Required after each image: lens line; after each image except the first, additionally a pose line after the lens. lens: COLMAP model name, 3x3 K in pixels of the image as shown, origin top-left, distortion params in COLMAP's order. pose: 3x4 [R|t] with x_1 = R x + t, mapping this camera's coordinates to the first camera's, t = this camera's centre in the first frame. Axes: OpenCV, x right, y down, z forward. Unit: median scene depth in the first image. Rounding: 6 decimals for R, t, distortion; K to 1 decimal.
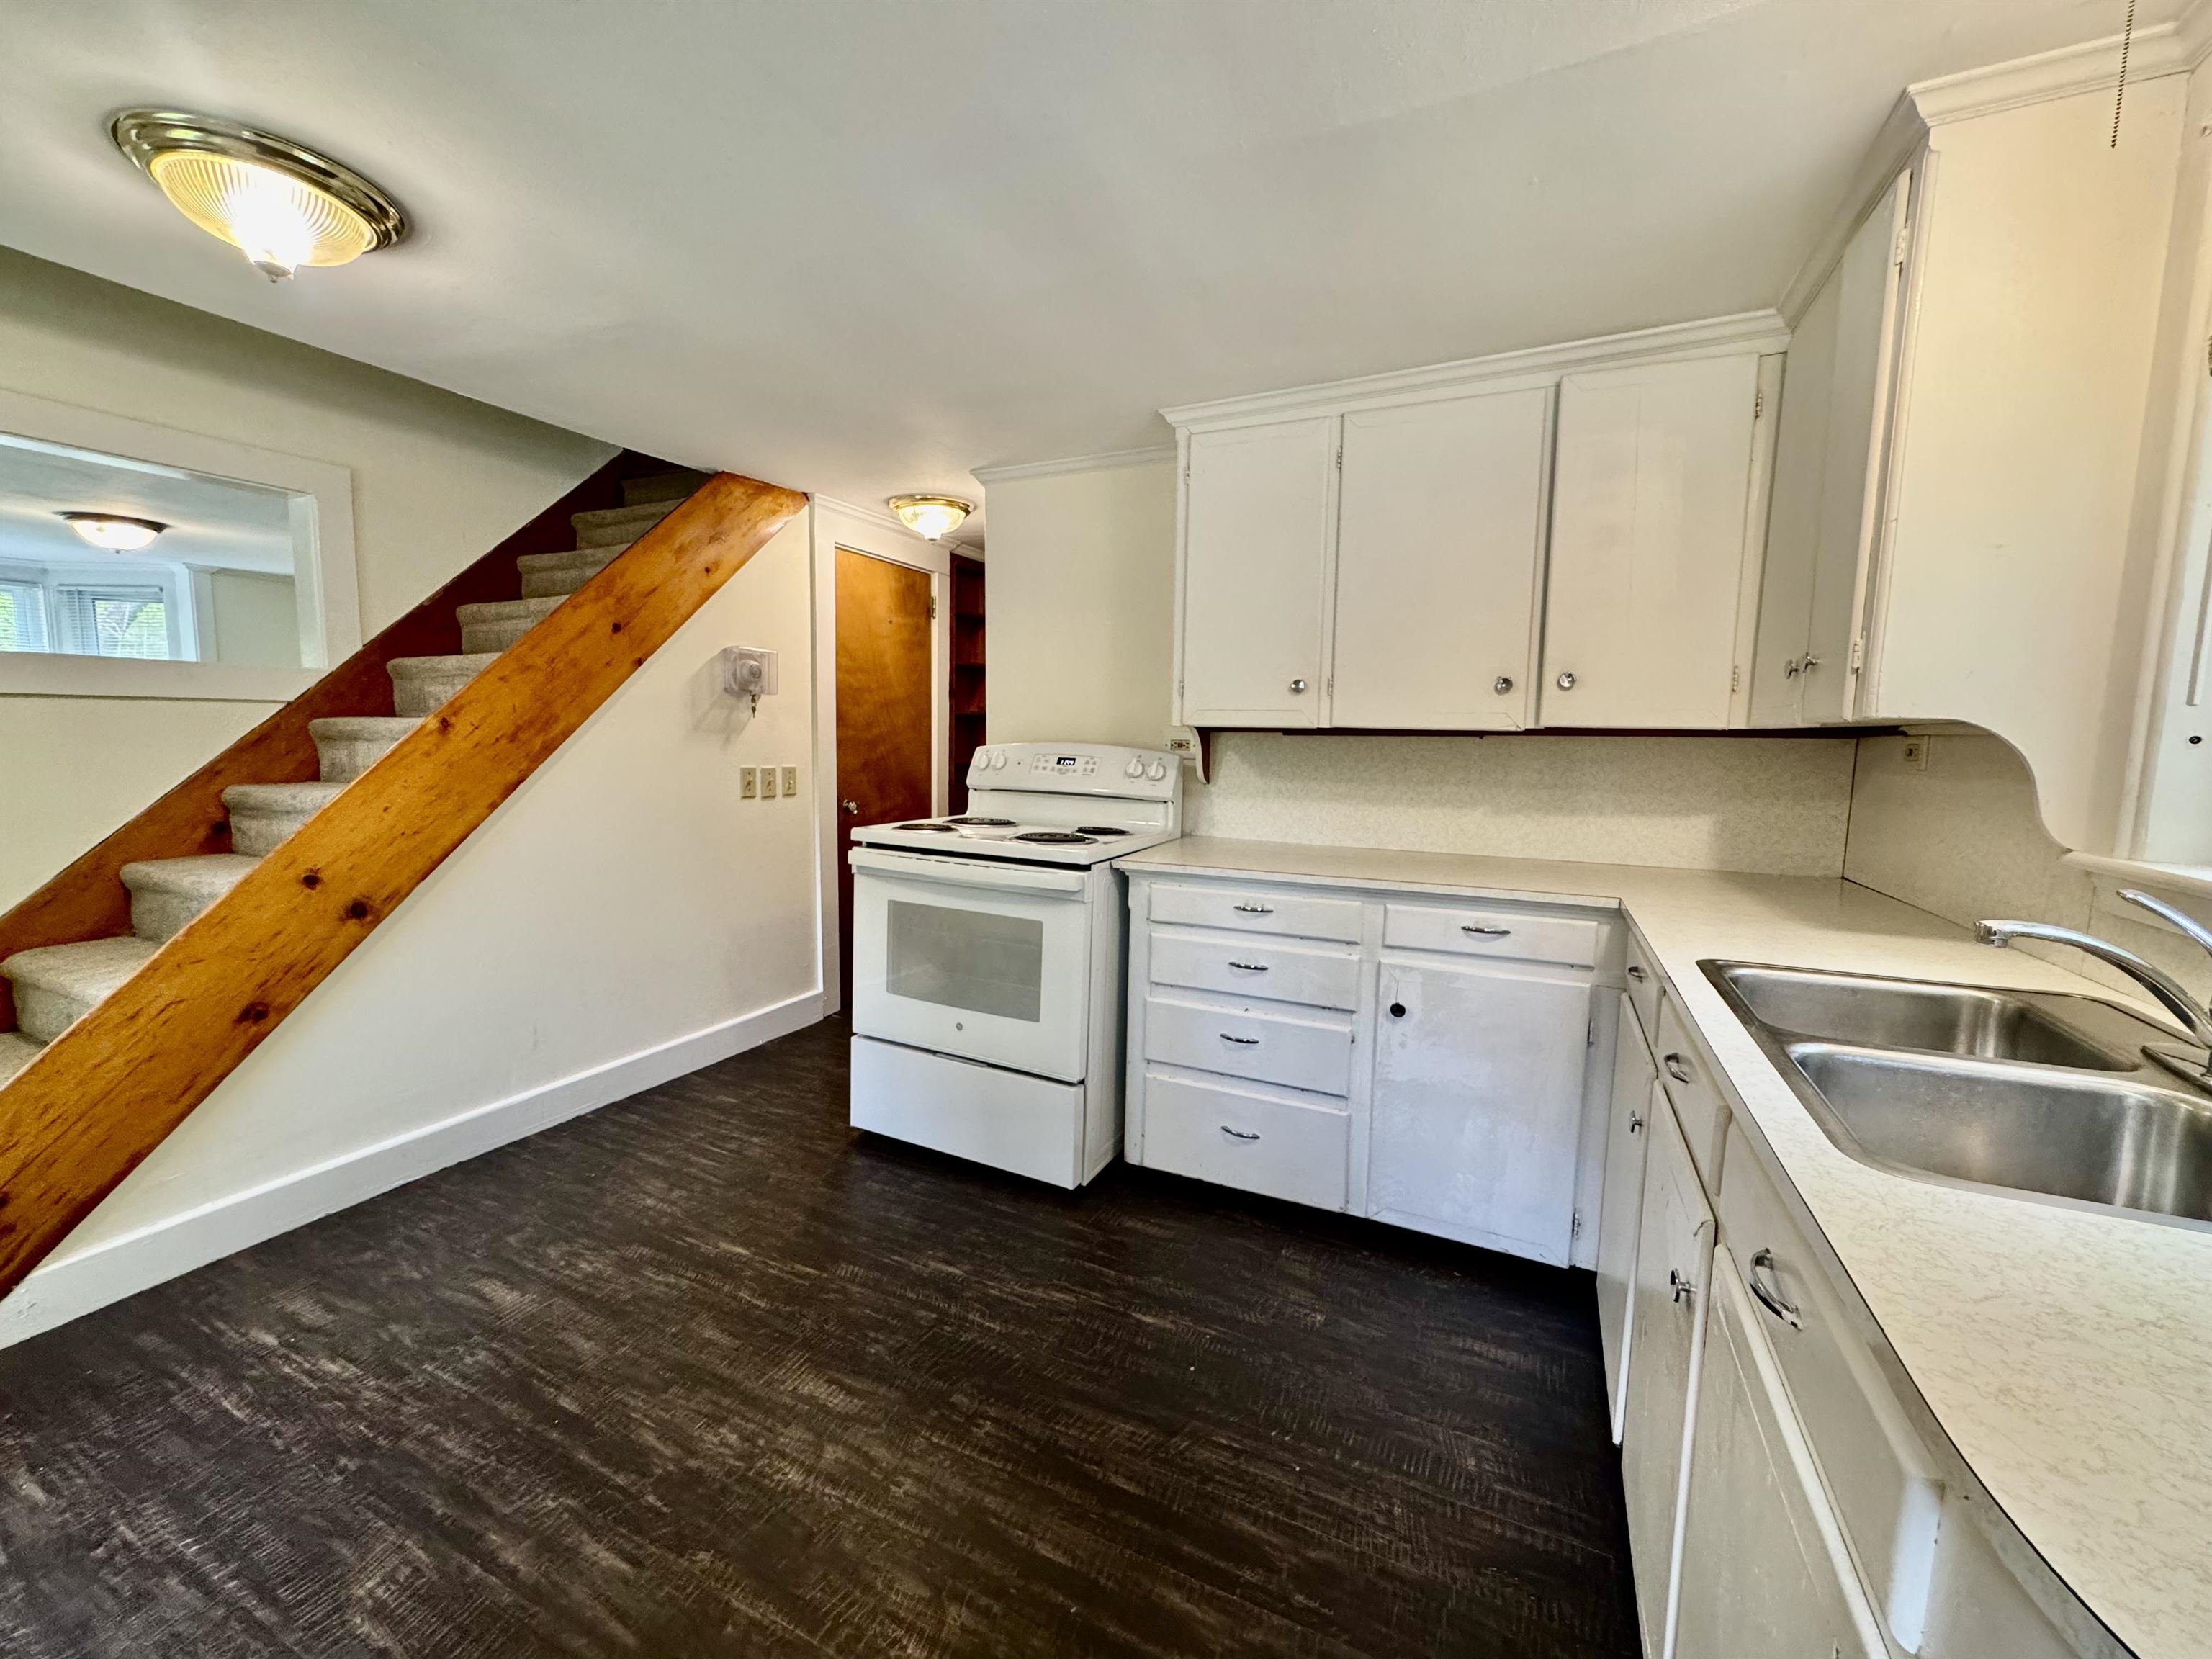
lens RADIAL K [[883.5, 0, 1104.9], [0, 883.5, 827.3], [0, 0, 1]] dist [0.001044, -0.000068]
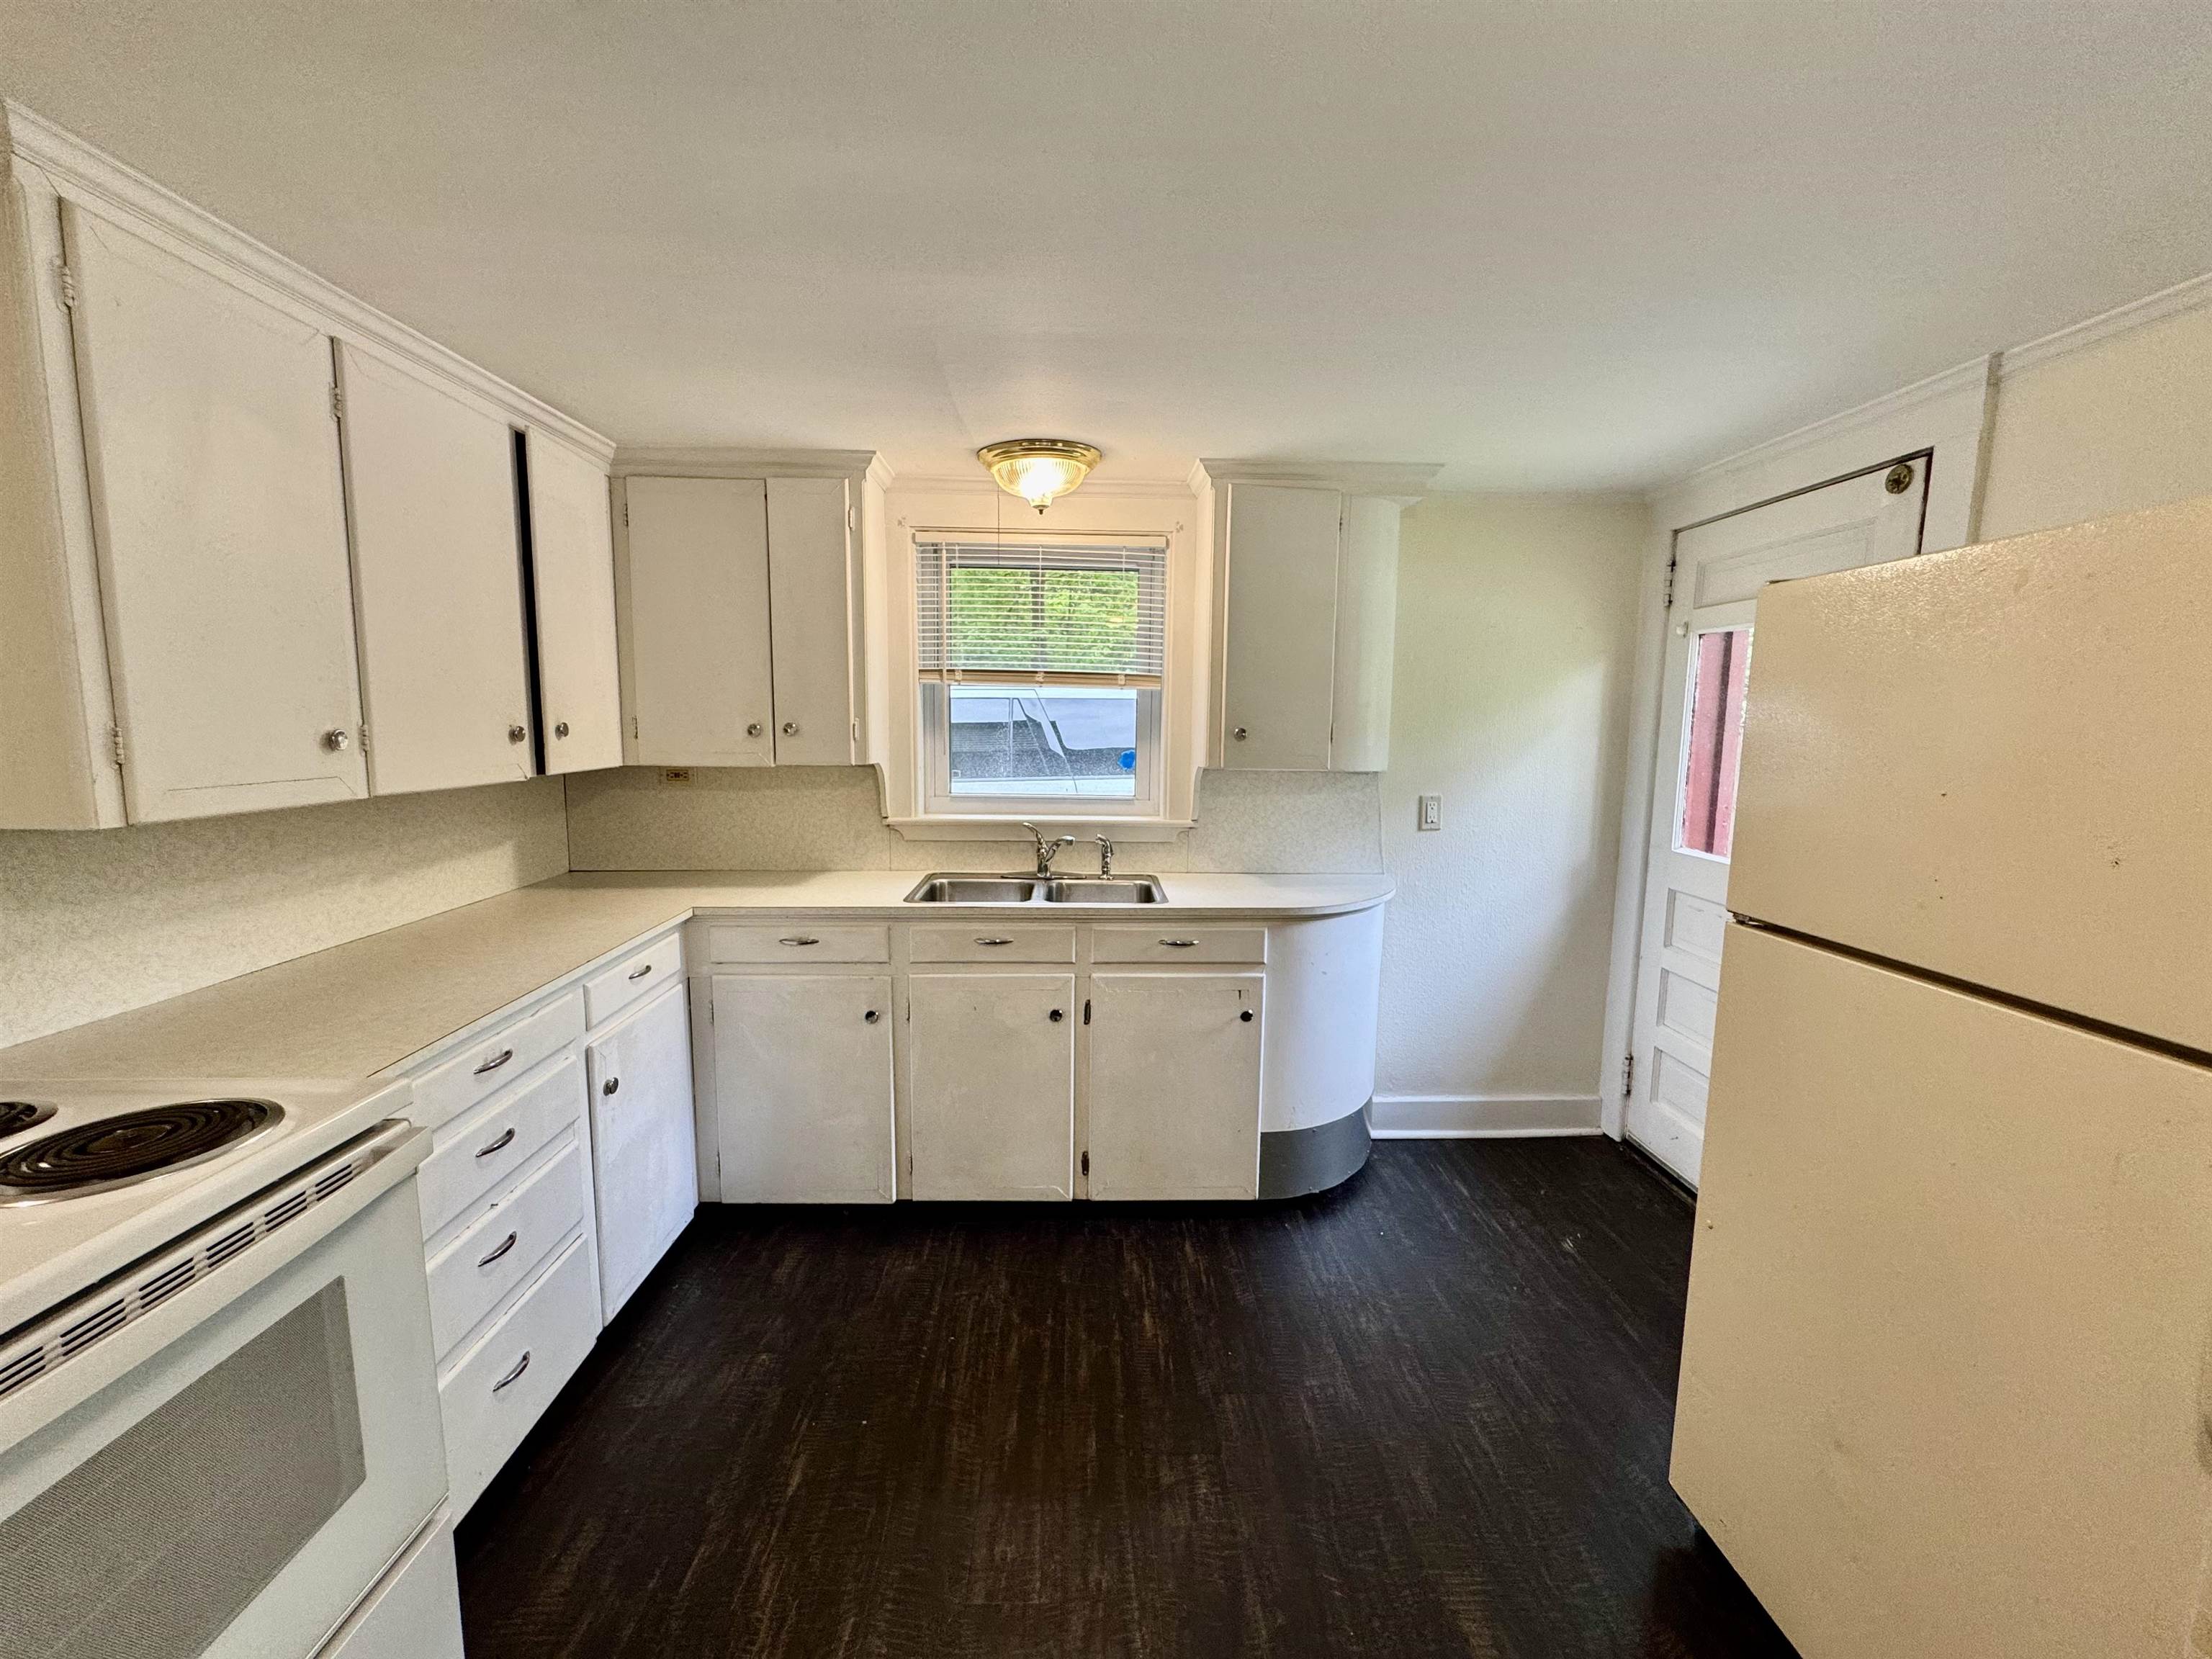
lens RADIAL K [[883.5, 0, 1104.9], [0, 883.5, 827.3], [0, 0, 1]] dist [0.001044, -0.000068]
pose [[-0.458803, -0.128937, 0.879133, -0.972326], [0.077600, 0.979820, 0.184202, -0.272193], [-0.885143, 0.152733, -0.439539, 1.257383]]
